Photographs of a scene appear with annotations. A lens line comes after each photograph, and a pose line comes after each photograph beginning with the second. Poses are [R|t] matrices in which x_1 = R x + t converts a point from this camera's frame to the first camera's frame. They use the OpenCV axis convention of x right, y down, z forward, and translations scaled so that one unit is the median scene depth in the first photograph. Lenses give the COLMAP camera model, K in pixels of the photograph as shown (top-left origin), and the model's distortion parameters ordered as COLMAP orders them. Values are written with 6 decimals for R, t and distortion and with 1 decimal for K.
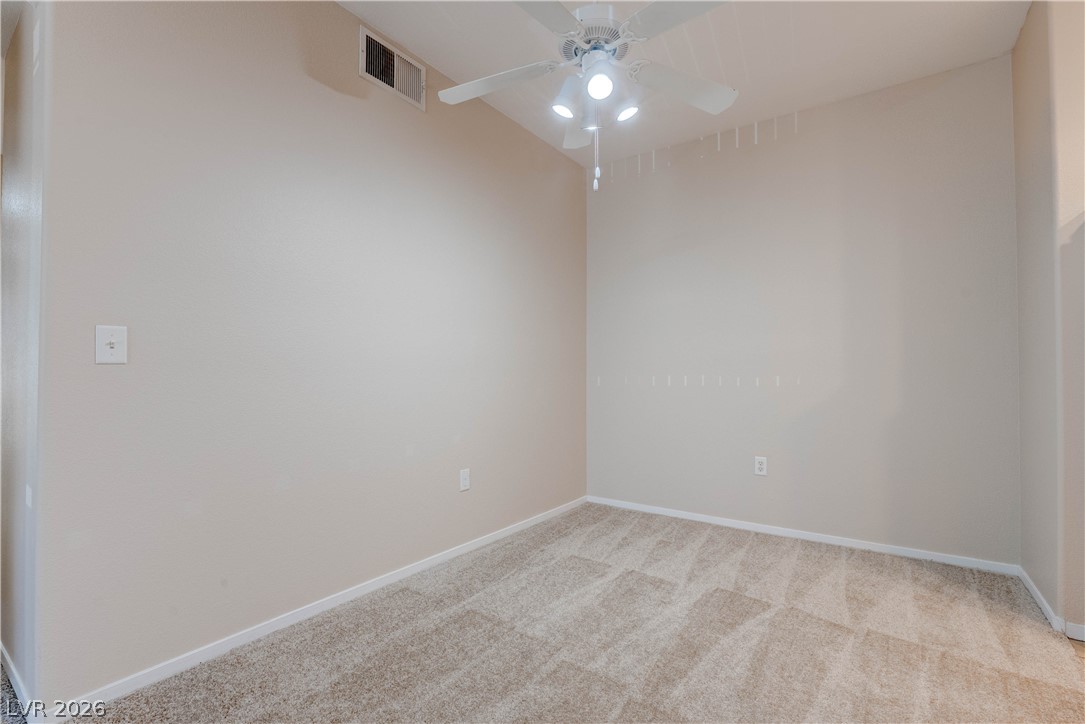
lens RADIAL K [[494.8, 0, 533.7], [0, 494.8, 361.2], [0, 0, 1]] dist [-0.023583, 0.007663]
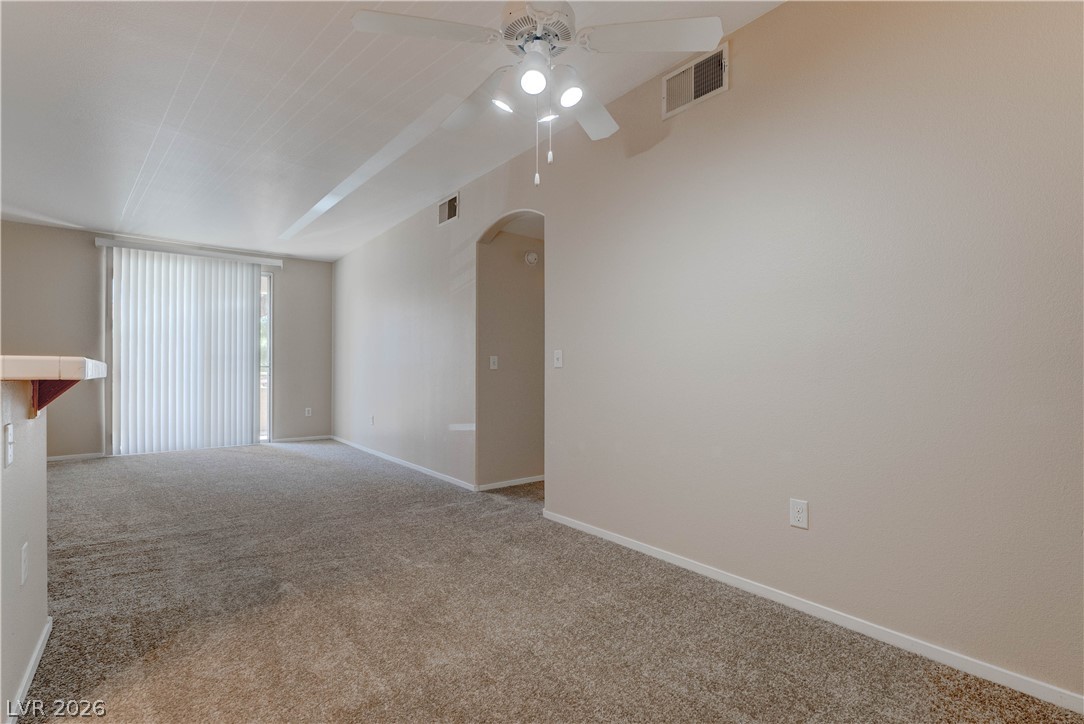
lens RADIAL K [[494.3, 0, 546.5], [0, 494.3, 365.3], [0, 0, 1]] dist [-0.023583, 0.007663]
pose [[-0.259362, -0.013117, -0.965691, 0.730455], [0.019274, 0.999638, -0.018754, 0.020482], [0.965588, -0.023477, -0.259015, 0.868339]]
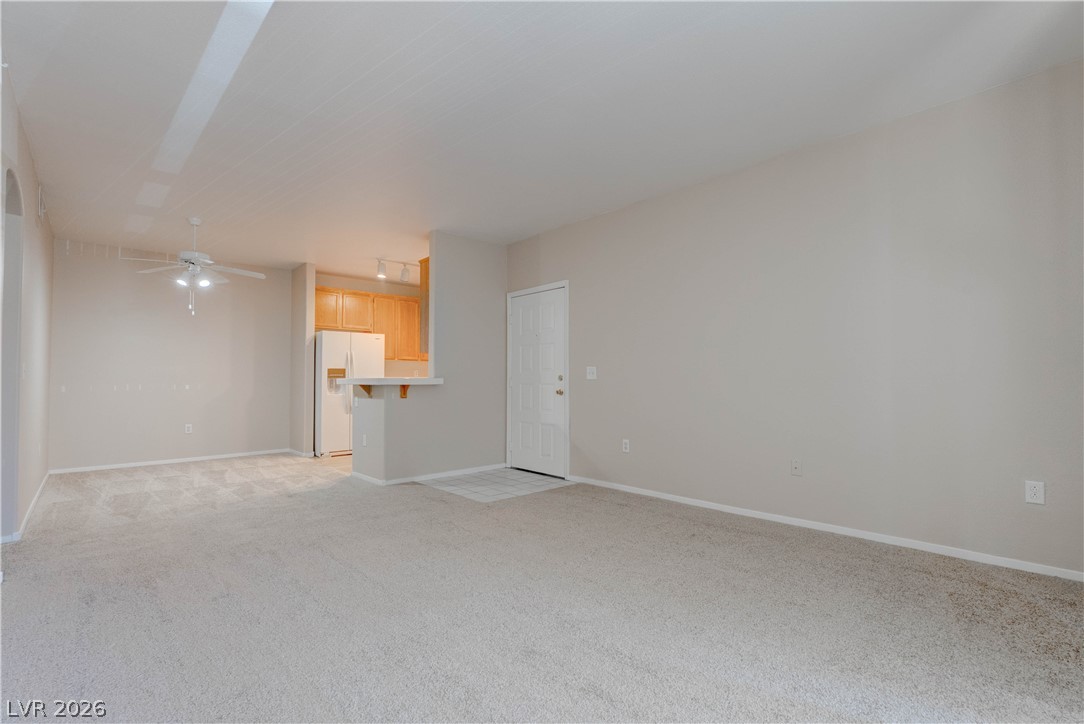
lens RADIAL K [[494.3, 0, 546.2], [0, 494.3, 367.4], [0, 0, 1]] dist [-0.023583, 0.007663]
pose [[0.192712, 0.023521, 0.980973, -1.457766], [-0.016691, 0.999647, -0.020690, -0.024029], [-0.981113, -0.012387, 0.193036, -0.971861]]
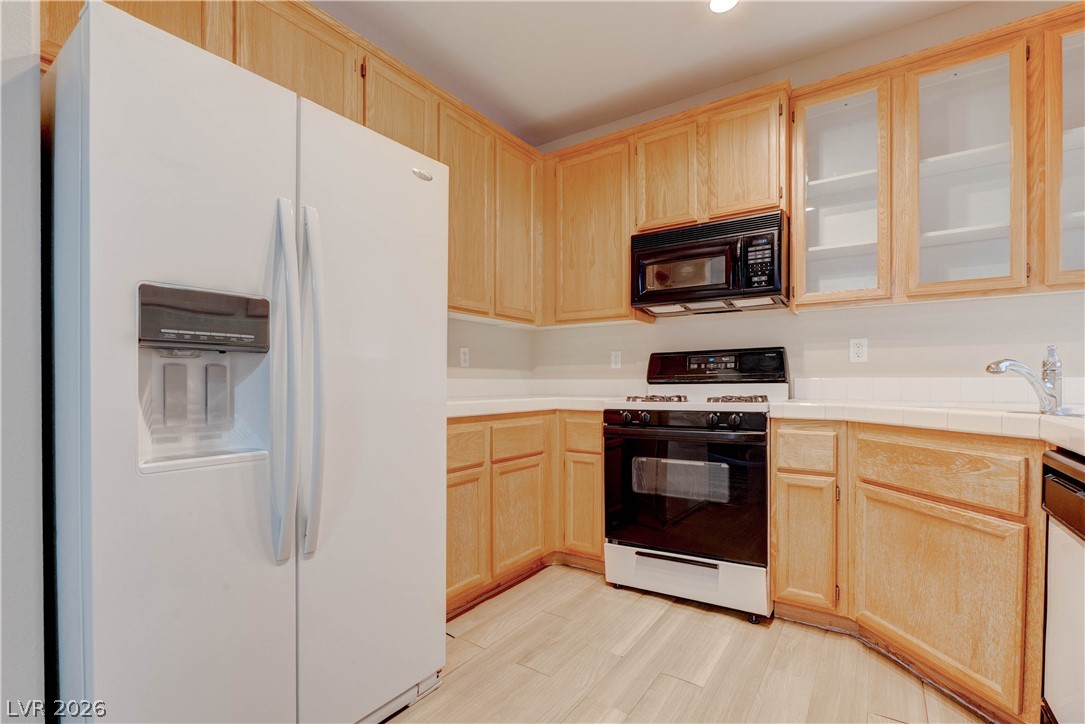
lens RADIAL K [[494.8, 0, 545.7], [0, 494.8, 383.3], [0, 0, 1]] dist [-0.023583, 0.007663]
pose [[-0.017289, -0.007001, 0.999826, 0.433597], [-0.019327, 0.999791, 0.006666, 0.011857], [-0.999664, -0.019208, -0.017421, 0.318491]]
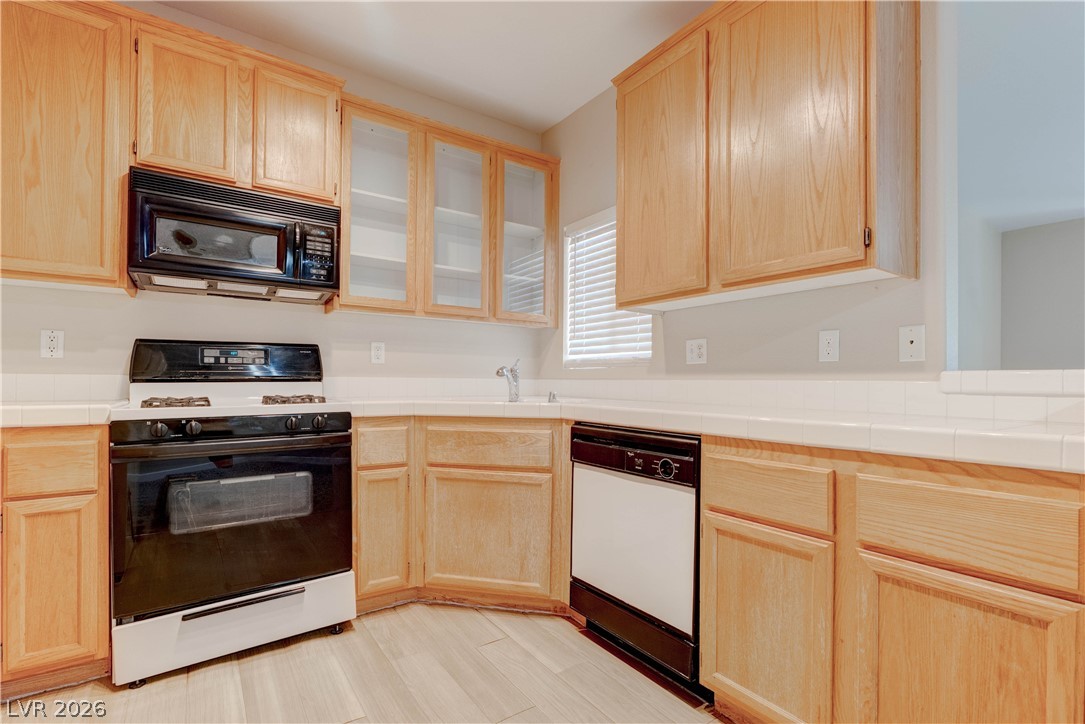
lens RADIAL K [[494.8, 0, 532.1], [0, 494.8, 381.0], [0, 0, 1]] dist [-0.023583, 0.007663]
pose [[-0.939734, -0.010463, 0.341747, 0.675762], [-0.017923, 0.999665, -0.018678, 0.017057], [-0.341437, -0.023678, -0.939606, 0.573388]]
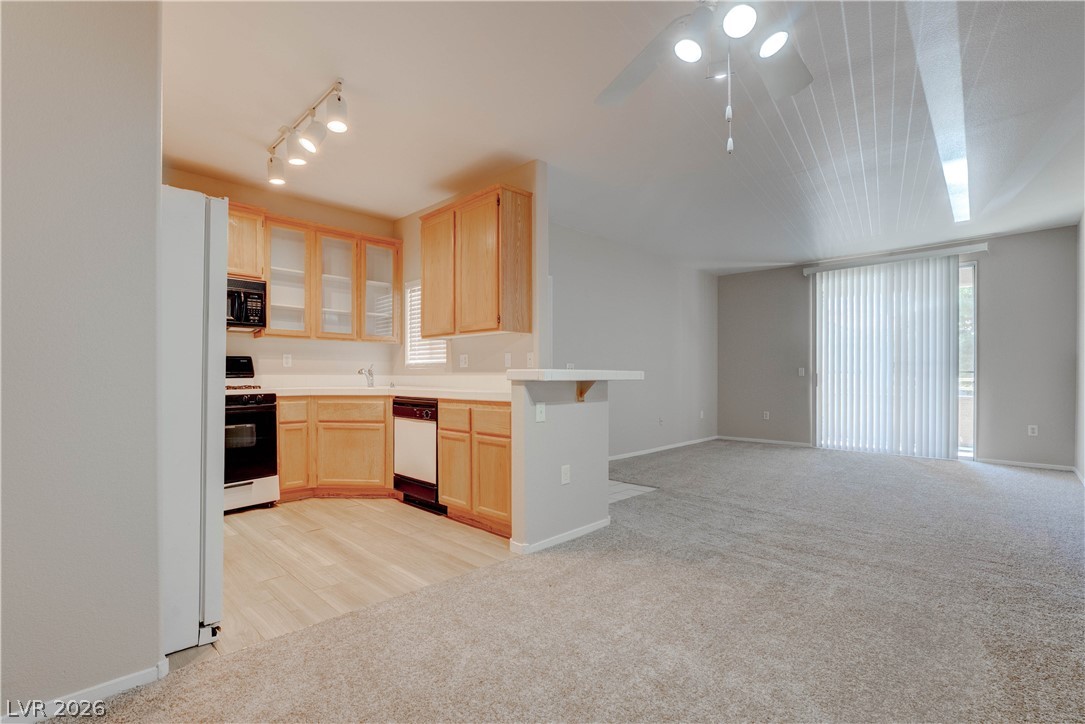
lens RADIAL K [[494.8, 0, 530.3], [0, 494.8, 380.4], [0, 0, 1]] dist [-0.023583, 0.007663]
pose [[-0.986920, -0.005416, 0.161122, 0.218620], [-0.007314, 0.999911, -0.011187, 0.028051], [-0.161047, -0.012219, -0.986871, 1.269112]]
